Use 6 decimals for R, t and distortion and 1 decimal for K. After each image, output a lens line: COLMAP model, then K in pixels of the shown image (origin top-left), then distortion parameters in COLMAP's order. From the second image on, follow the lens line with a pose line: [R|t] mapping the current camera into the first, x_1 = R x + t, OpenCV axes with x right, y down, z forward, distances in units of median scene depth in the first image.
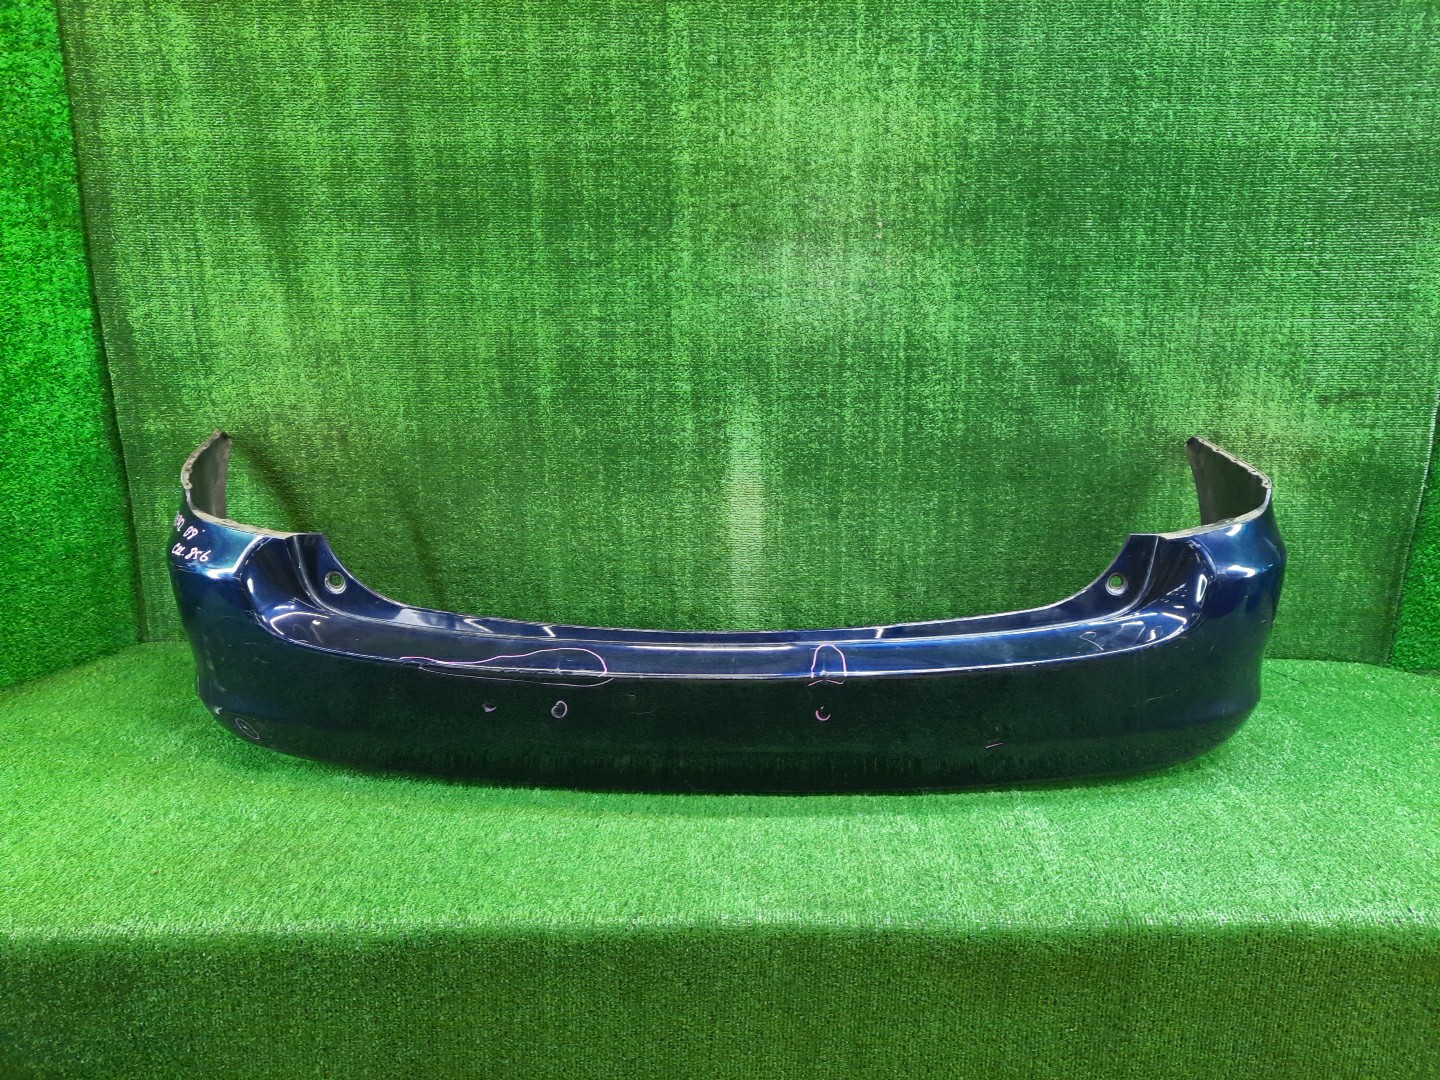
lens RADIAL K [[1046.2, 0, 720.0], [0, 1046.2, 540.0], [0, 0, 1]] dist [0.051236, -0.047326]
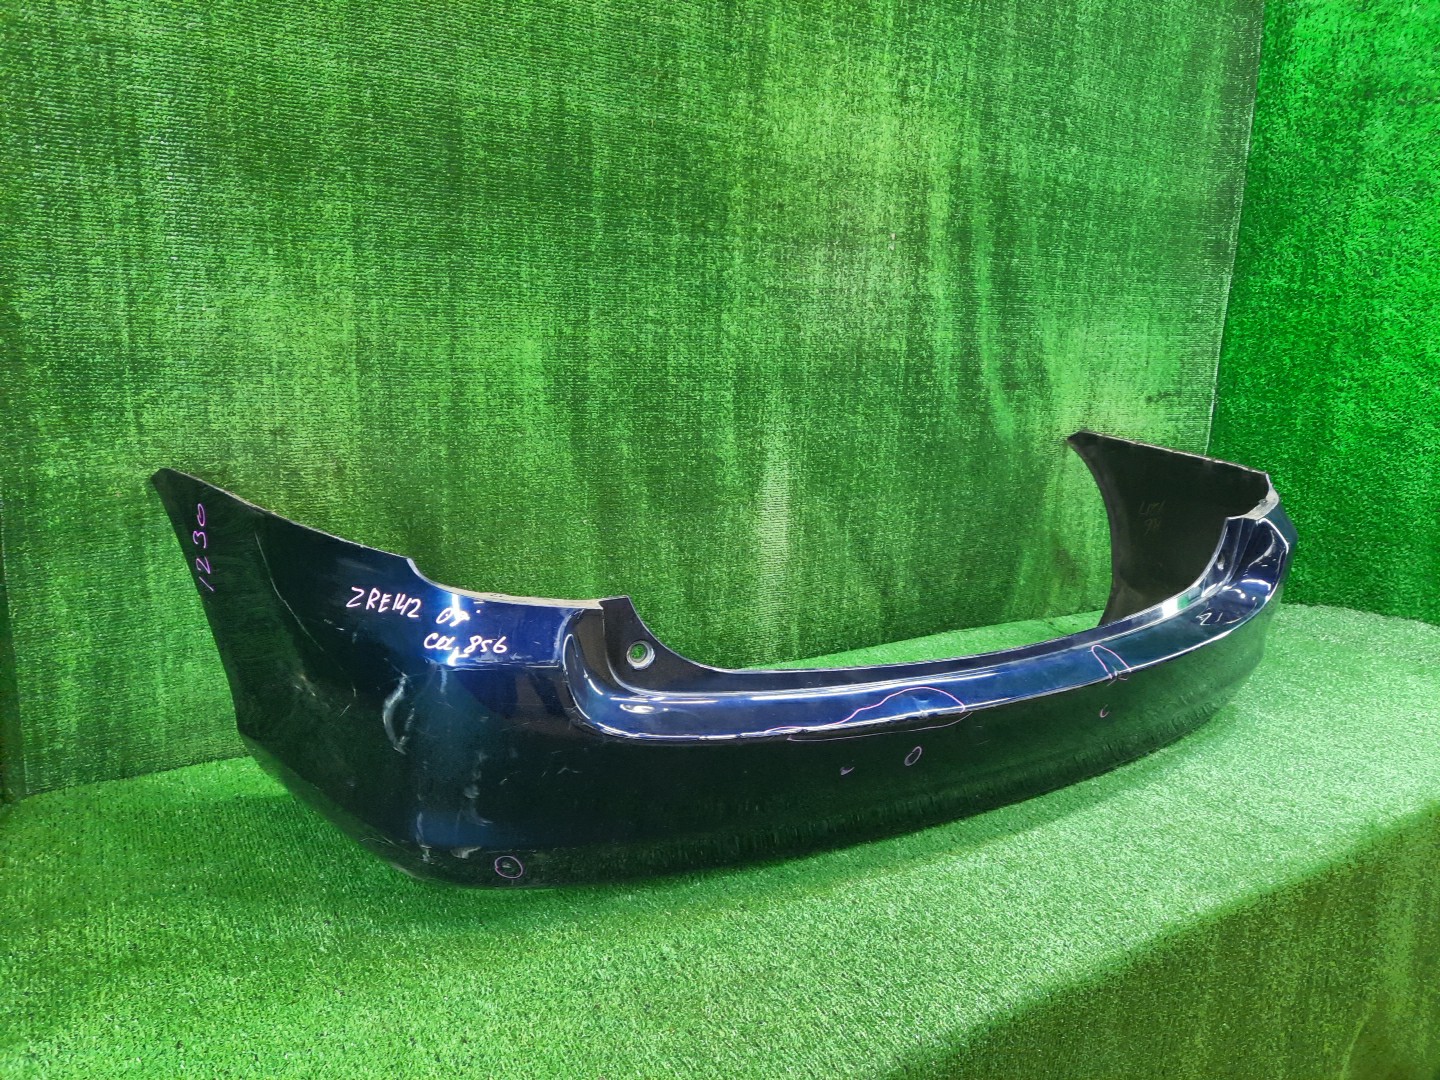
lens RADIAL K [[1046.2, 0, 720.0], [0, 1046.2, 540.0], [0, 0, 1]] dist [0.051236, -0.047326]
pose [[0.836482, -0.088734, 0.540763, -0.562821], [0.082905, 0.995936, 0.035180, -0.053236], [-0.541687, 0.015405, 0.840439, 0.228375]]
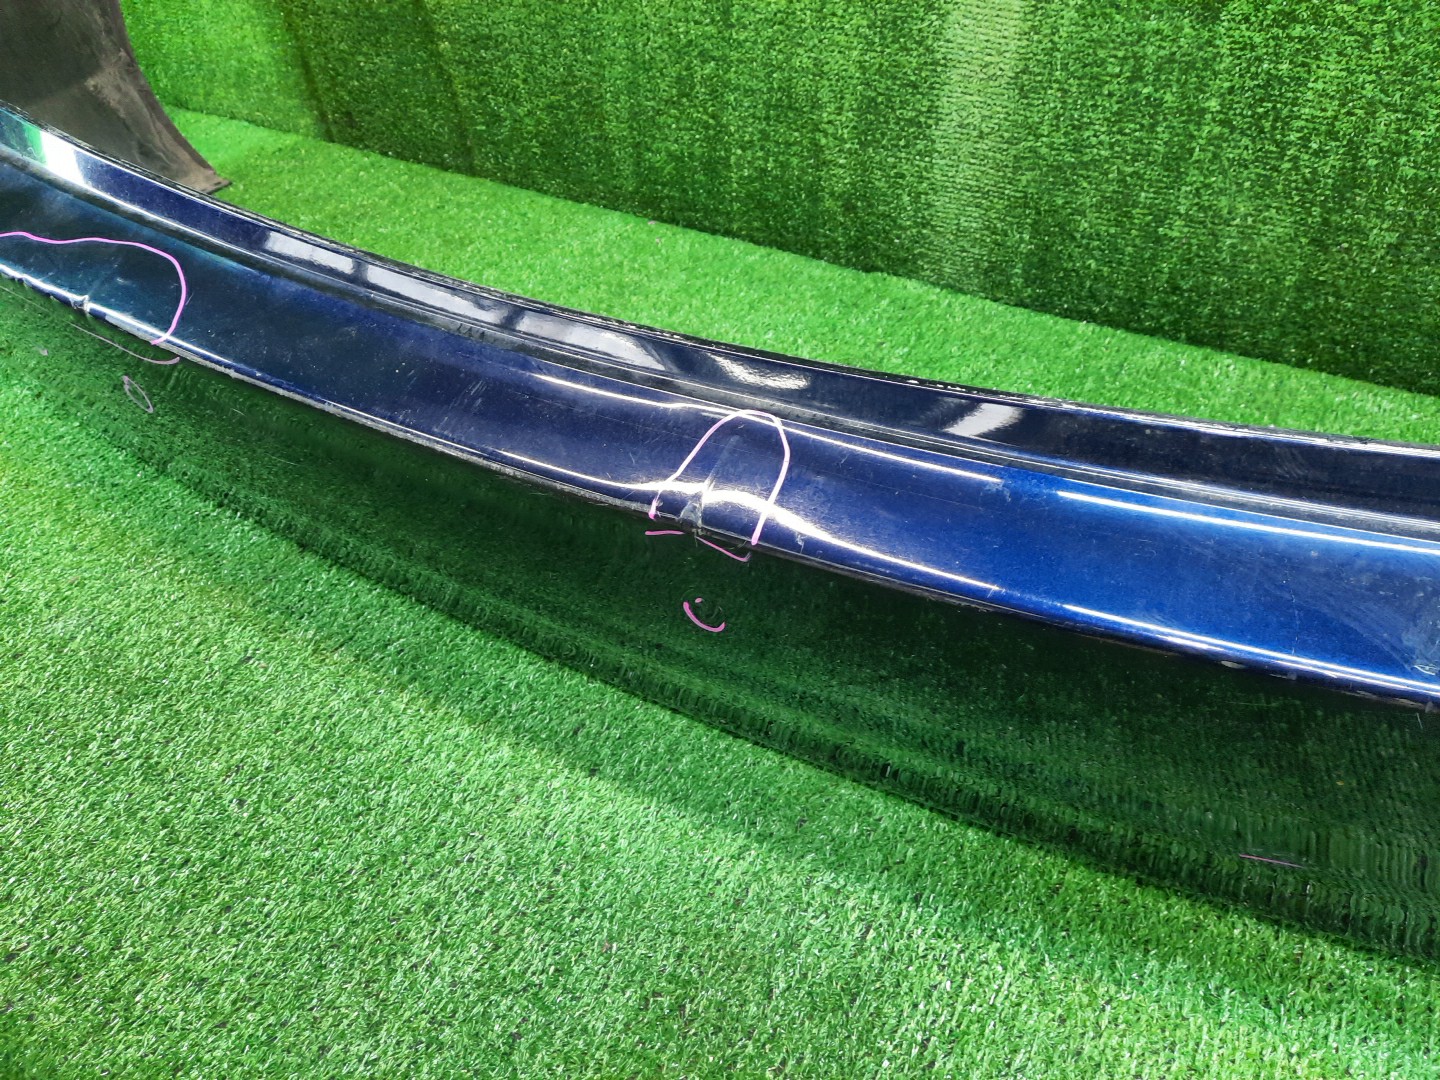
lens RADIAL K [[1046.2, 0, 720.0], [0, 1046.2, 540.0], [0, 0, 1]] dist [0.051236, -0.047326]
pose [[0.891928, 0.294262, -0.343329, 0.147033], [-0.125490, 0.890538, 0.437257, 0.003715], [0.434415, -0.346917, 0.831223, 0.534966]]
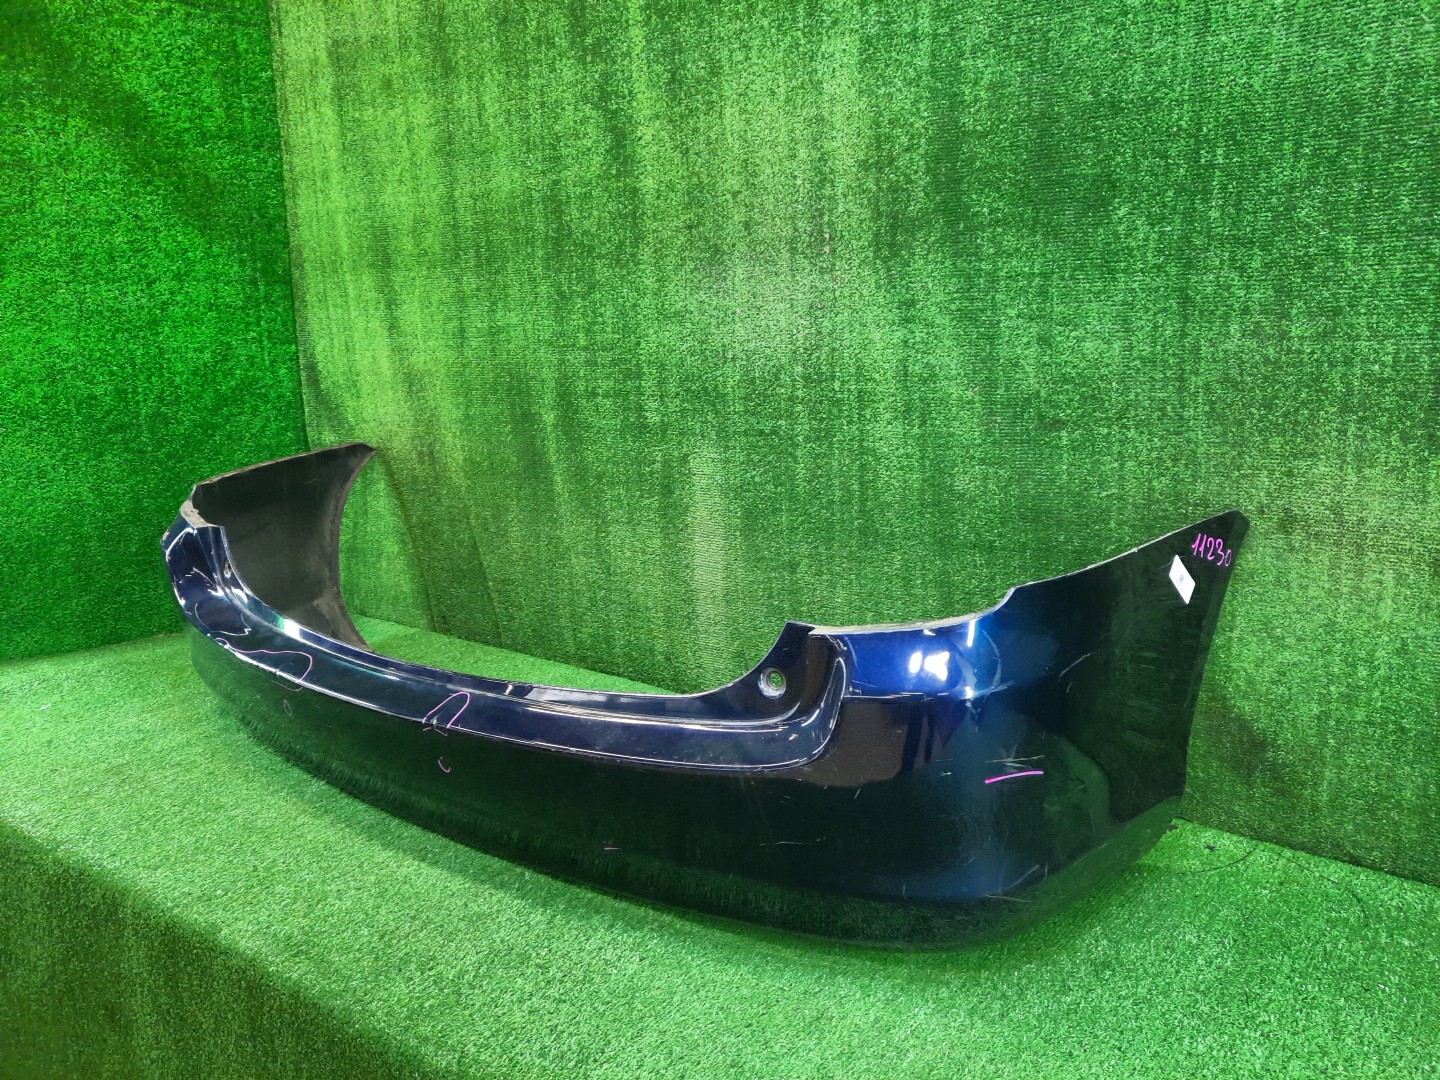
lens RADIAL K [[1046.2, 0, 720.0], [0, 1046.2, 540.0], [0, 0, 1]] dist [0.051236, -0.047326]
pose [[0.810438, 0.096428, -0.577834, 0.592251], [-0.114679, 0.993390, 0.004933, -0.047109], [0.574490, 0.062268, 0.816140, 0.260105]]
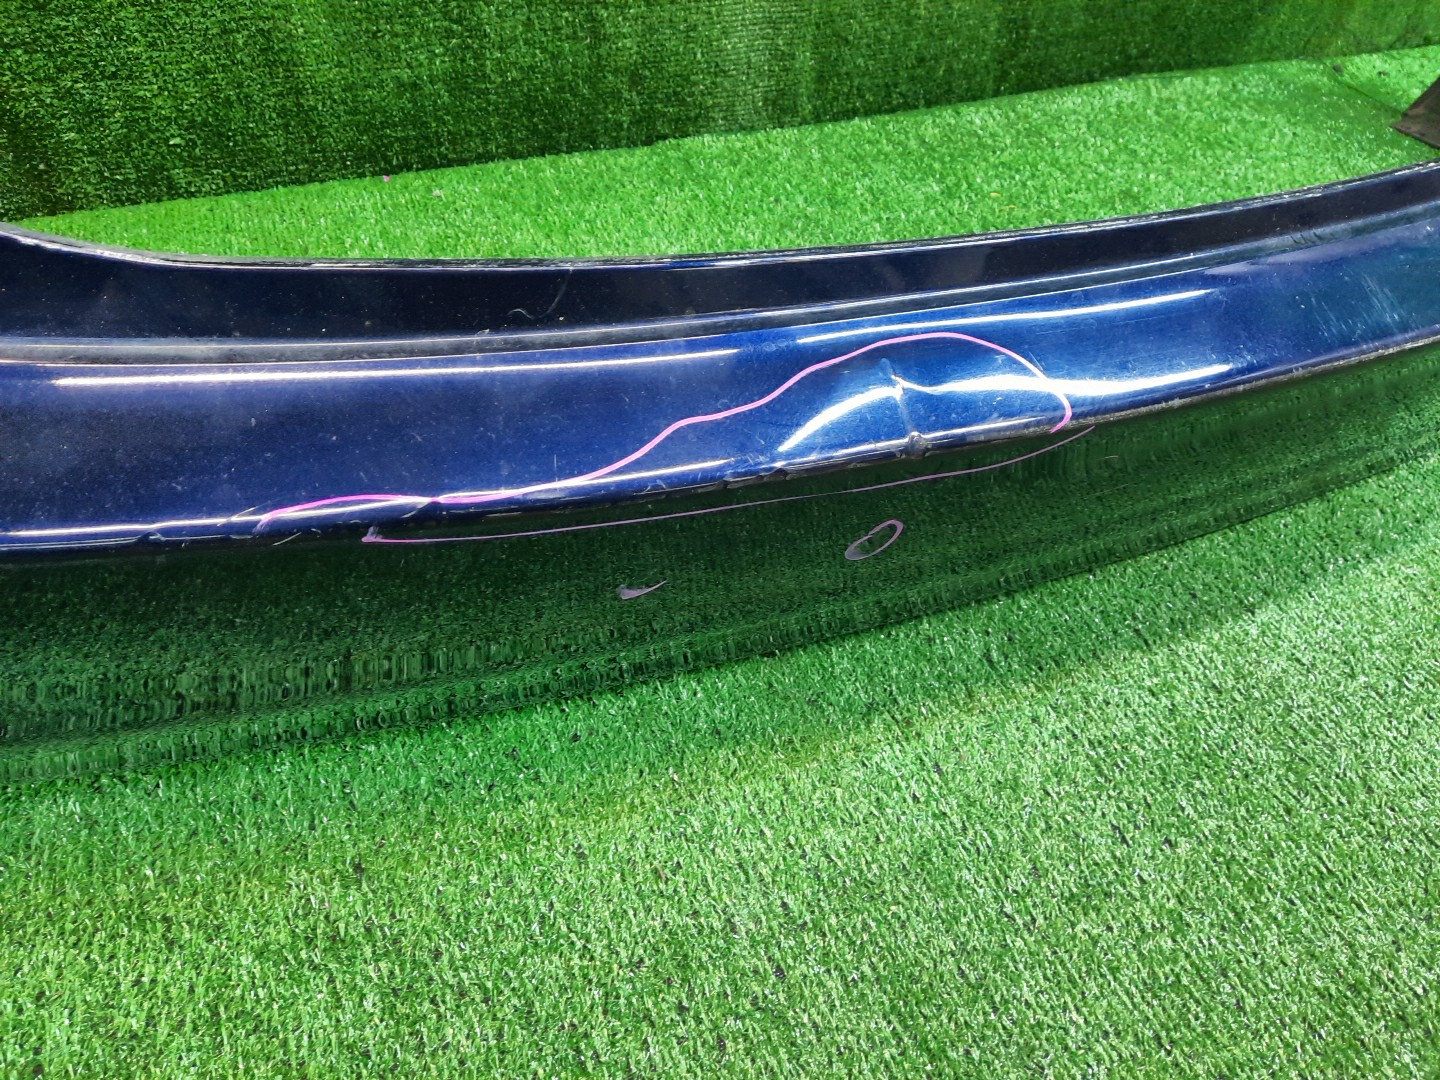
lens RADIAL K [[1046.2, 0, 720.0], [0, 1046.2, 540.0], [0, 0, 1]] dist [0.051236, -0.047326]
pose [[0.909916, -0.254186, 0.327785, -0.210156], [0.045280, 0.846384, 0.530645, 0.001659], [-0.412315, -0.468000, 0.781647, 0.570055]]
